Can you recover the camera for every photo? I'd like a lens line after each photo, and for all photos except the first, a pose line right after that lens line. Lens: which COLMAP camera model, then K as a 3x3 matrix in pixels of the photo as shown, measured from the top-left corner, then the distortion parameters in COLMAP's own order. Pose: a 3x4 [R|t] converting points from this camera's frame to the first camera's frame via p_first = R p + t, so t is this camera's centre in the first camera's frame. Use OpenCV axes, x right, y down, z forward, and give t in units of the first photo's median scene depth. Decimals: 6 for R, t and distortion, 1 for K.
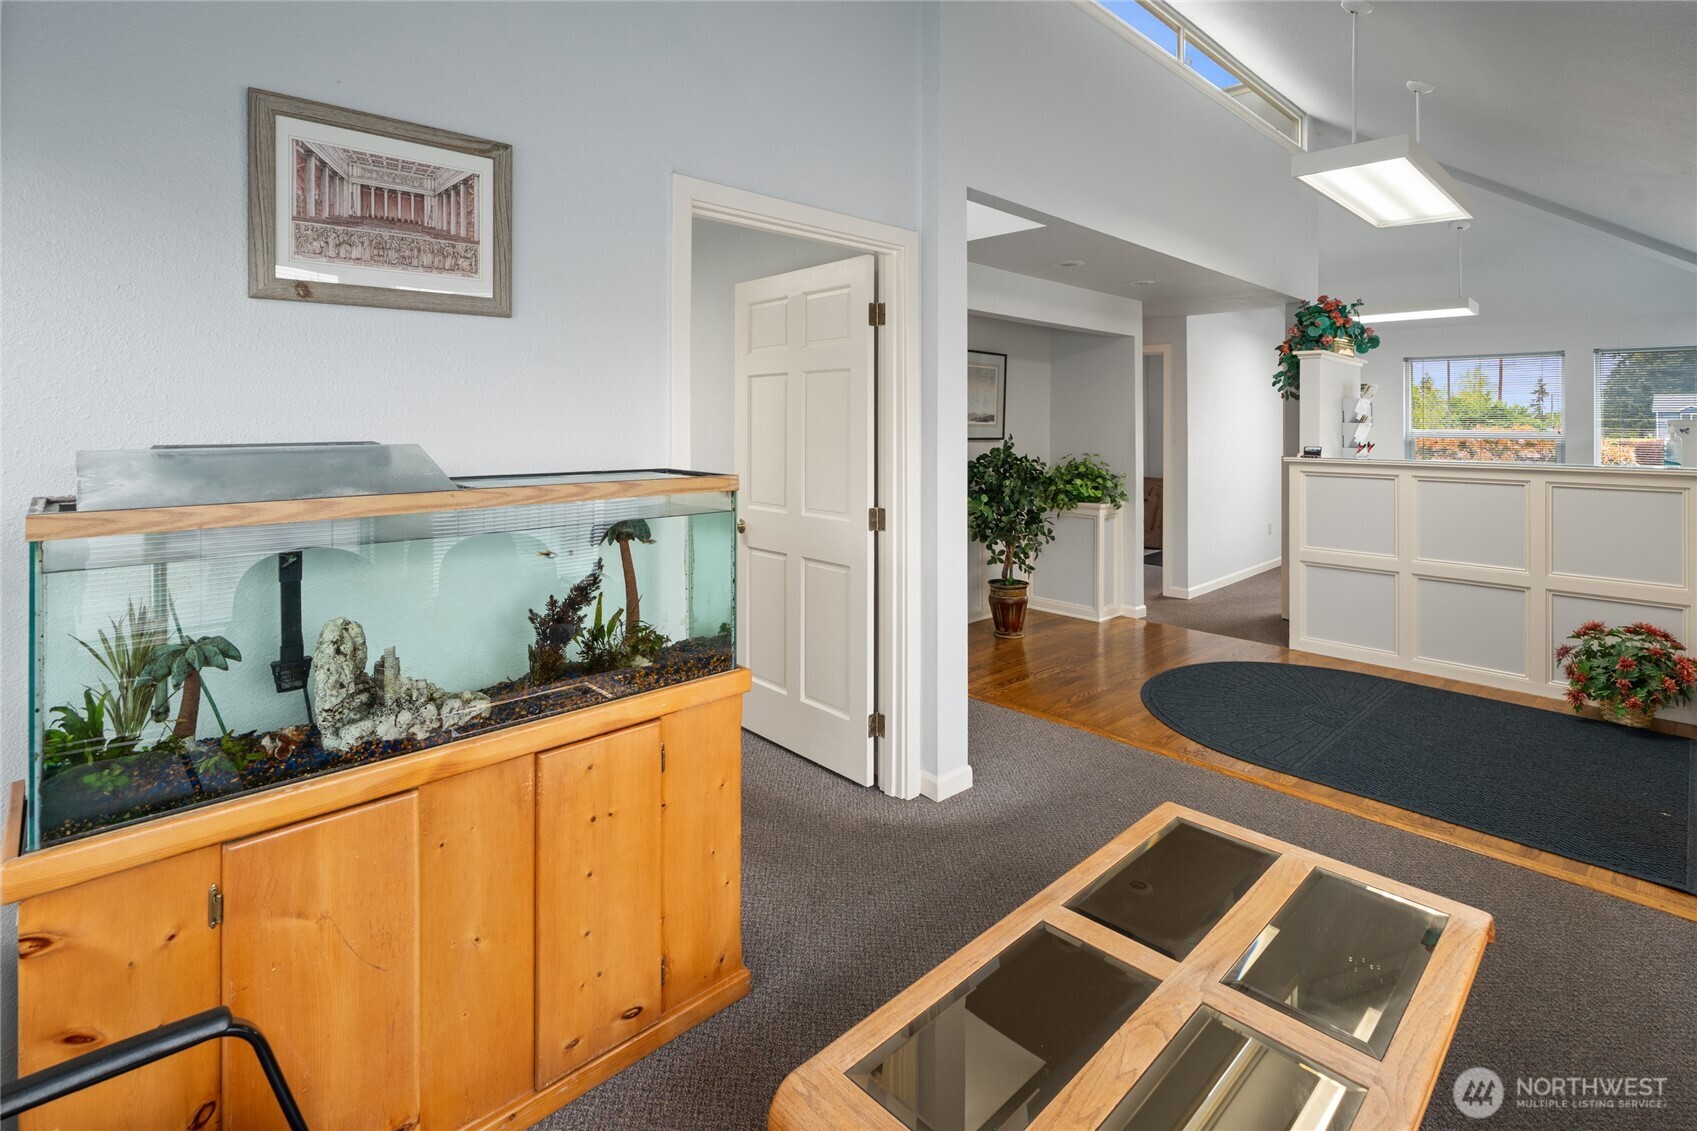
lens RADIAL K [[814.8, 0, 864.9], [0, 814.8, 415.3], [0, 0, 1]] dist [0.001182, 0.000210]
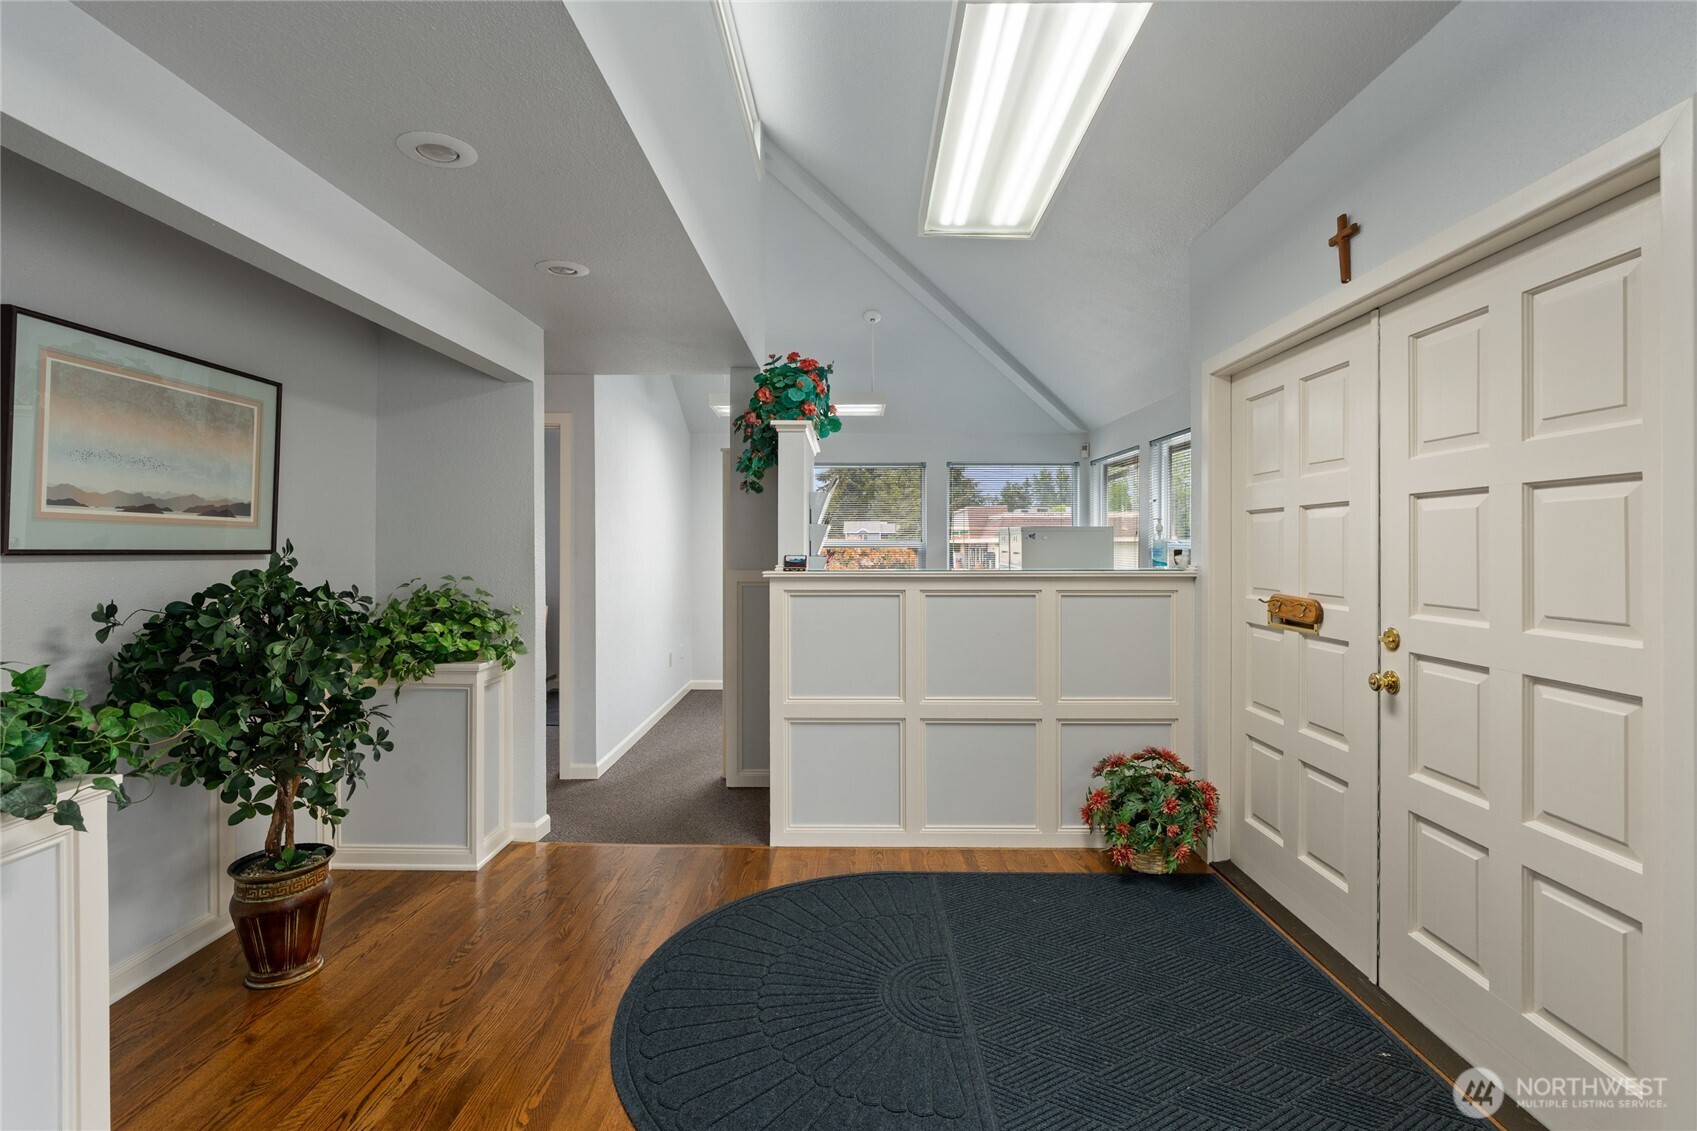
lens RADIAL K [[787.6, 0, 841.7], [0, 787.6, 539.0], [0, 0, 1]] dist [-0.002949, 0.000400]
pose [[0.712309, -0.002027, 0.701863, 0.088568], [-0.000881, 0.999992, 0.003782, 0.020557], [-0.701865, -0.003312, 0.712302, 0.456164]]
